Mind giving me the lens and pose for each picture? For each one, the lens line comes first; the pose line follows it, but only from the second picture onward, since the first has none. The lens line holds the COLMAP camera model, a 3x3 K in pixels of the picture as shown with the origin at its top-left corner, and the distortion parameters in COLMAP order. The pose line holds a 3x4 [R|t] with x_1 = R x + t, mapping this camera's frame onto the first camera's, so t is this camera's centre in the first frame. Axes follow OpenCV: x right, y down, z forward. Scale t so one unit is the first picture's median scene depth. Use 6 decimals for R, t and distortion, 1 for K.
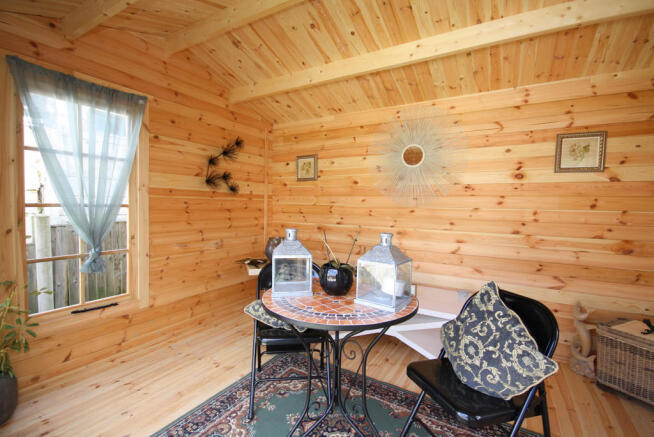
lens RADIAL K [[306.4, 0, 327.2], [0, 306.4, 218.1], [0, 0, 1]] dist [-0.000272, -0.000957]
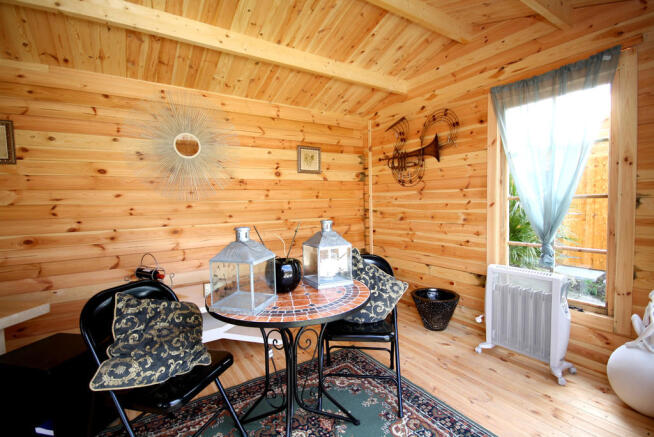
lens RADIAL K [[306.4, 0, 326.6], [0, 306.4, 218.0], [0, 0, 1]] dist [-0.000272, -0.000957]
pose [[0.435814, -0.079099, 0.896554, -0.431304], [0.069740, 0.996104, 0.053981, -0.010303], [-0.897331, 0.039001, 0.439632, 0.269631]]
